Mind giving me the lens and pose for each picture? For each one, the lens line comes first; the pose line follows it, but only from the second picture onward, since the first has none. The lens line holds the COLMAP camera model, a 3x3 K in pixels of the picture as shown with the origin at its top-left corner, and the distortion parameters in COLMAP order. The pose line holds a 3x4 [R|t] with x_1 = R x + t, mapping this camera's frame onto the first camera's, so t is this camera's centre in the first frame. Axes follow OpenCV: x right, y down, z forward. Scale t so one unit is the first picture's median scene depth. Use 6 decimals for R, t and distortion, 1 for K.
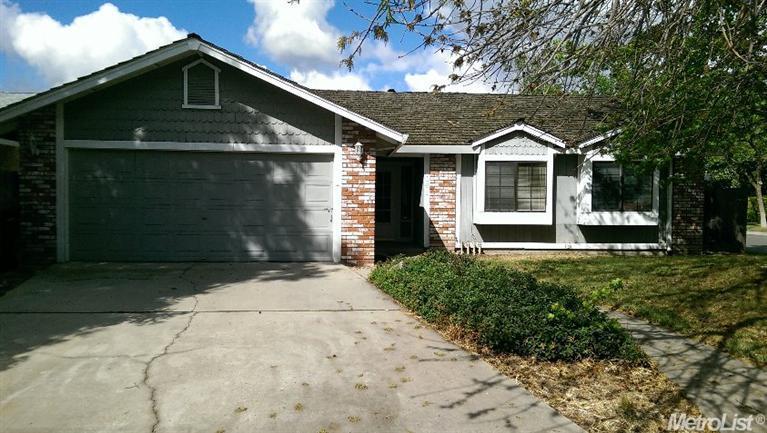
lens RADIAL K [[571.0, 0, 383.5], [0, 571.0, 216.5], [0, 0, 1]] dist [0.072712, -0.001969]
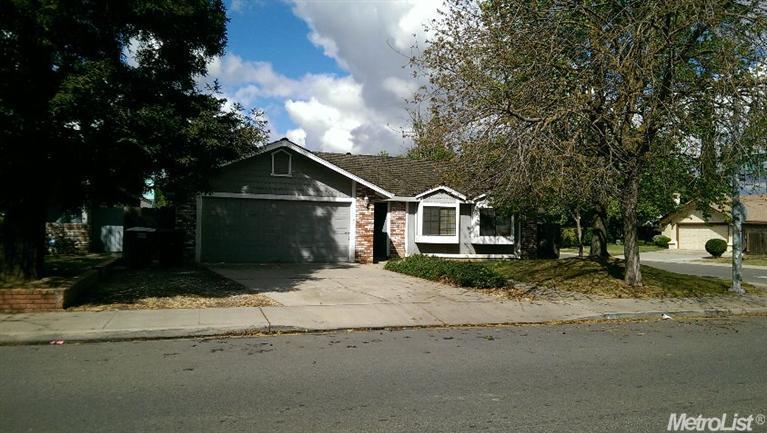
lens RADIAL K [[669.4, 0, 383.5], [0, 669.4, 216.5], [0, 0, 1]] dist [0.414254, 0.000319]
pose [[0.965315, 0.016869, 0.260542, -0.467736], [-0.006383, 0.999137, -0.041044, 0.019002], [-0.261009, 0.037958, 0.964590, -0.931258]]
